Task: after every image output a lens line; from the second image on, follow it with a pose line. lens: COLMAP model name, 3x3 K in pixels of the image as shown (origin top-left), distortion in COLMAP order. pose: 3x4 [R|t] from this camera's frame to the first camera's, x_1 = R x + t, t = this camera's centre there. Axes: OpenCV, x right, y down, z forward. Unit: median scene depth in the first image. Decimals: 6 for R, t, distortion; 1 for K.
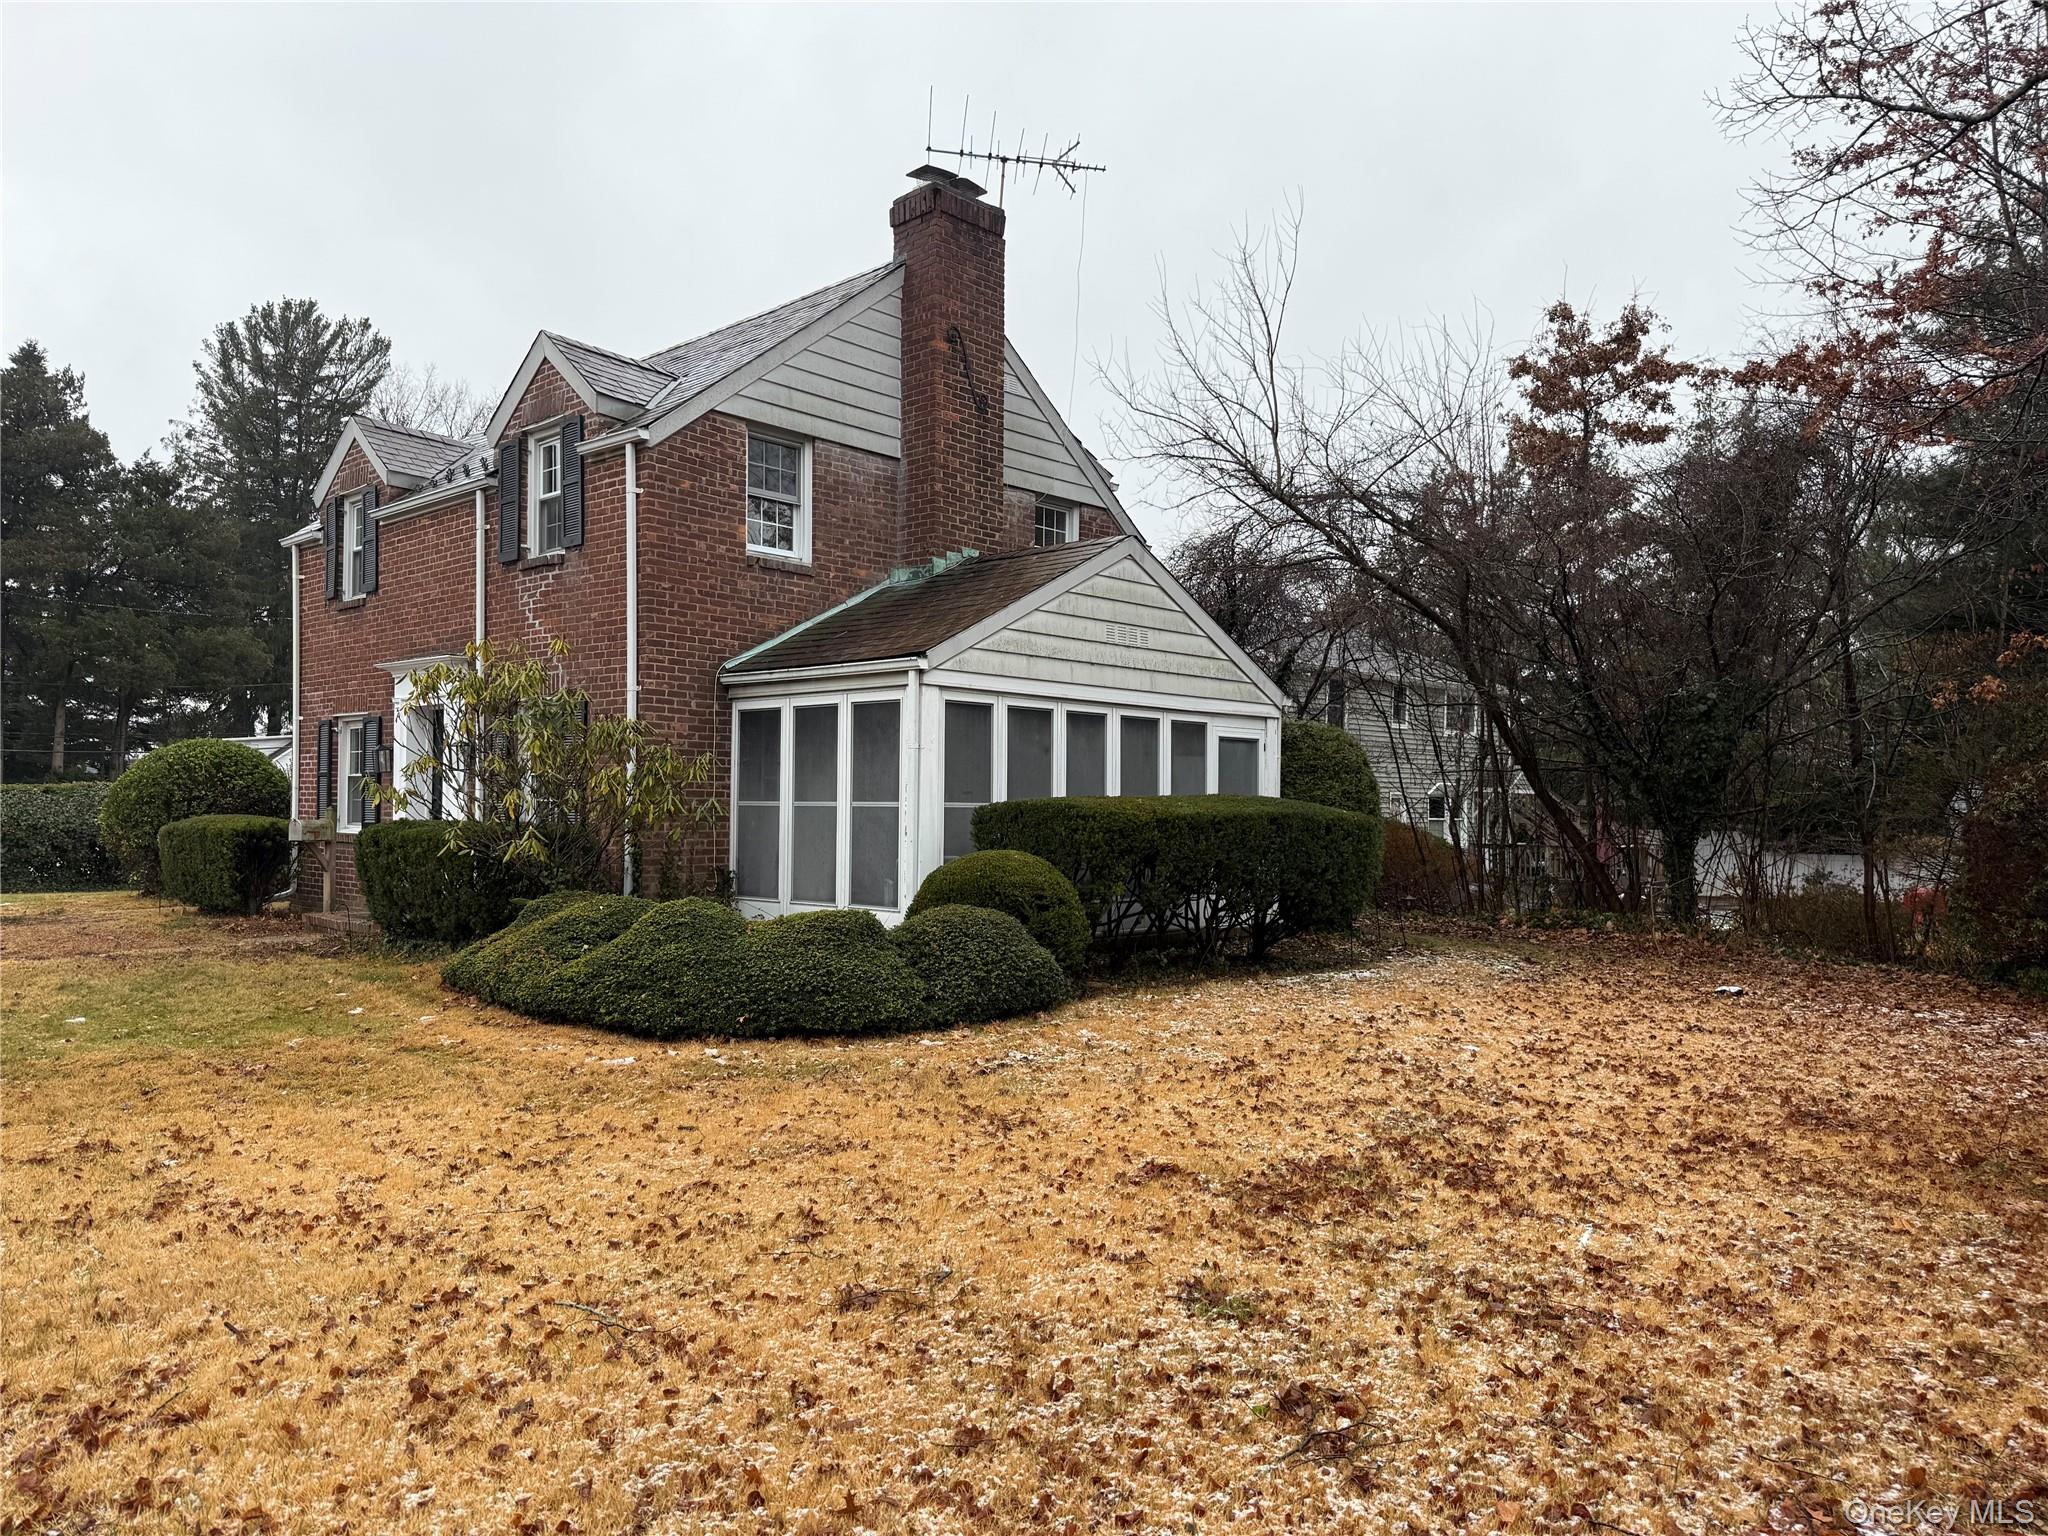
lens RADIAL K [[1427.8, 0, 1022.7], [0, 1427.8, 772.4], [0, 0, 1]] dist [0.003968, -0.018752]
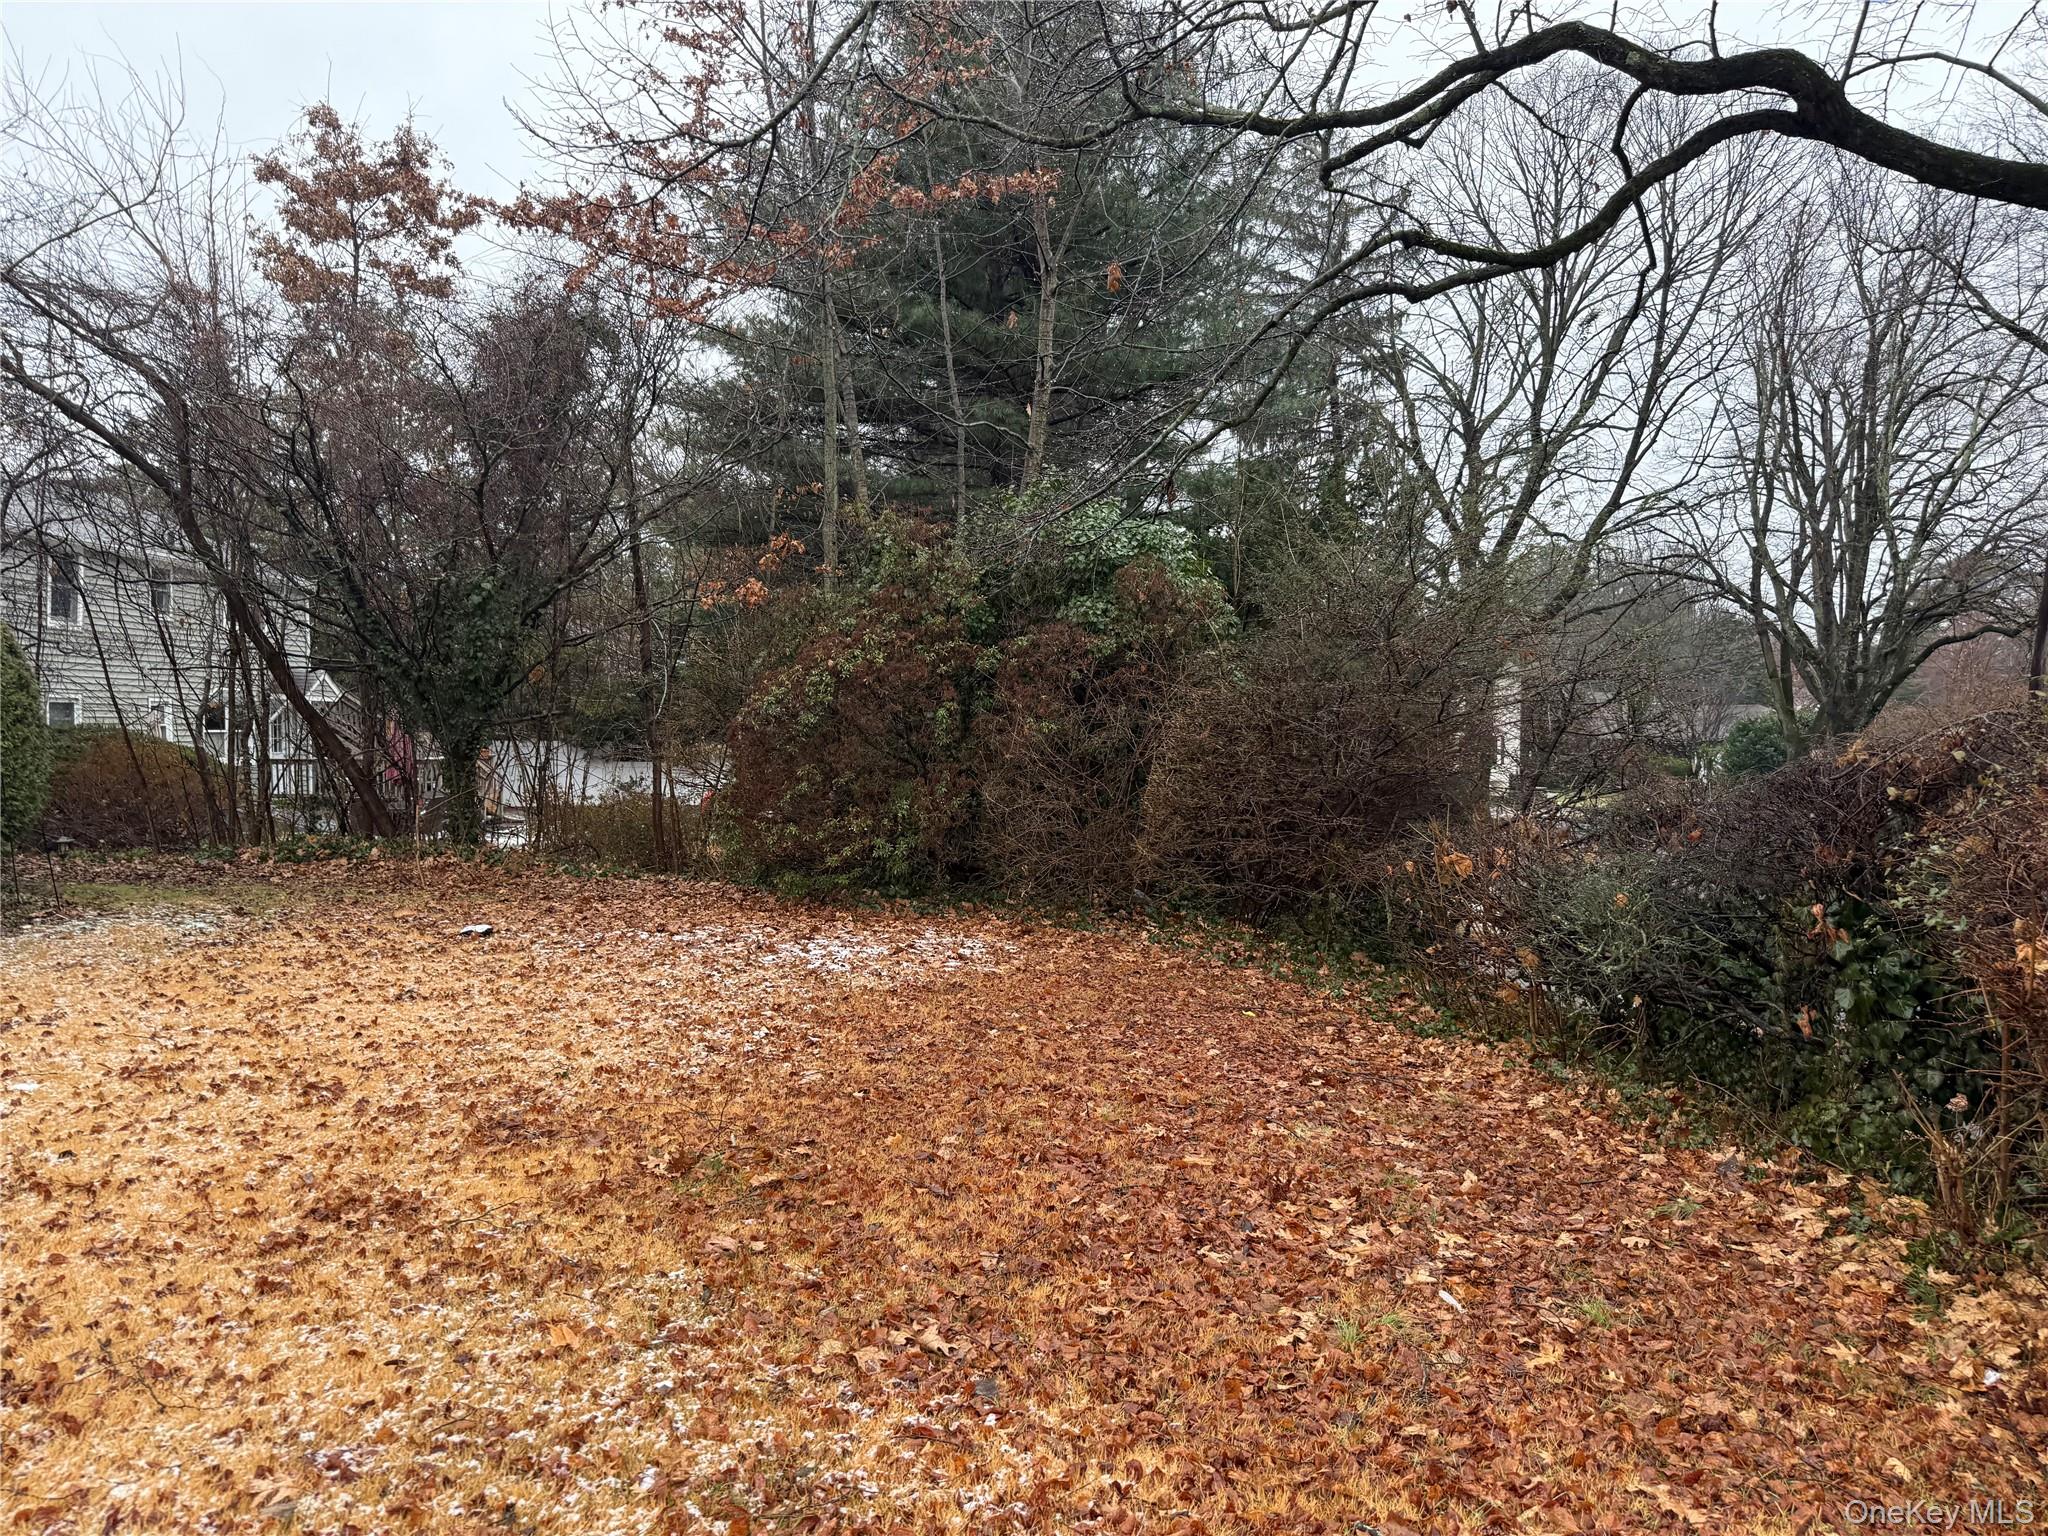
lens RADIAL K [[1427.8, 0, 1022.7], [0, 1427.8, 772.4], [0, 0, 1]] dist [0.003968, -0.018752]
pose [[0.721708, -0.030286, 0.691534, 0.115459], [-0.012962, 0.998276, 0.057247, 0.006633], [-0.692076, -0.050279, 0.720072, 0.140181]]
